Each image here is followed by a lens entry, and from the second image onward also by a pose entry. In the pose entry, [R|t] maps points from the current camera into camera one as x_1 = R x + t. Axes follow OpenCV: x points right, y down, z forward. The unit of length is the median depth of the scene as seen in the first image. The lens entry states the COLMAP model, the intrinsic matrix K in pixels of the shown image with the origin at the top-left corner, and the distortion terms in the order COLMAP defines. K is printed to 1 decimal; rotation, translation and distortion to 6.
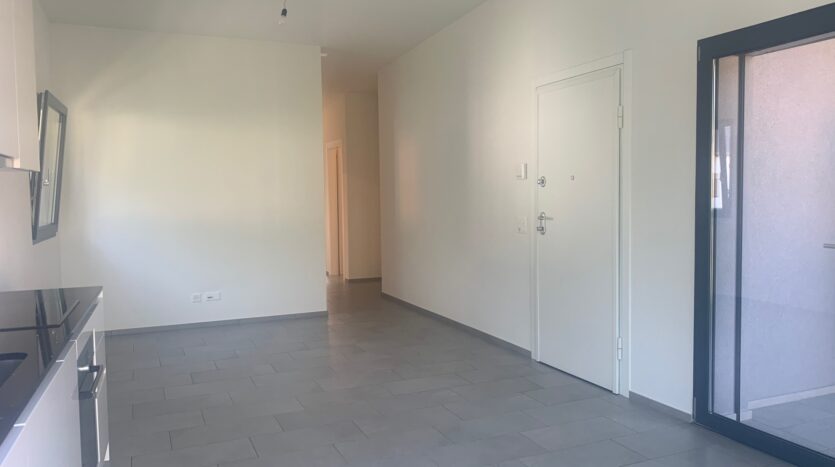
lens RADIAL K [[615.2, 0, 422.4], [0, 615.2, 232.4], [0, 0, 1]] dist [-0.005506, -0.002719]
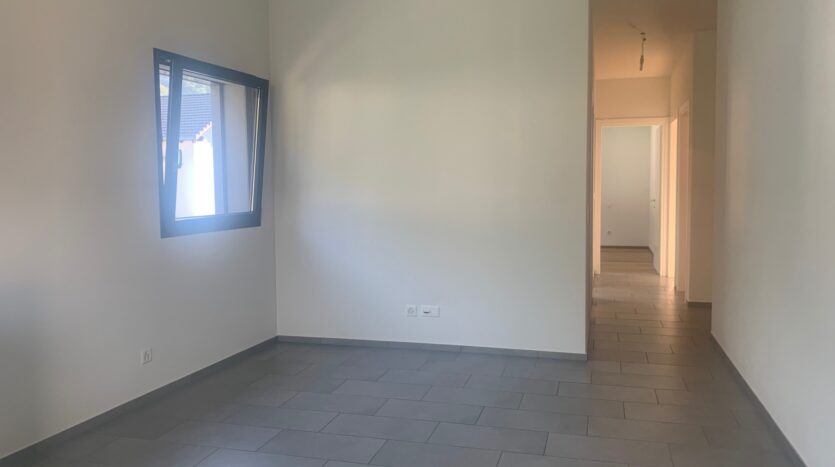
lens RADIAL K [[615.2, 0, 422.4], [0, 615.2, 232.4], [0, 0, 1]] dist [-0.005506, -0.002719]
pose [[0.771162, 0.047856, -0.634838, 0.138349], [-0.032077, 0.998825, 0.036329, -0.023229], [0.635831, -0.007652, 0.771791, 0.394883]]
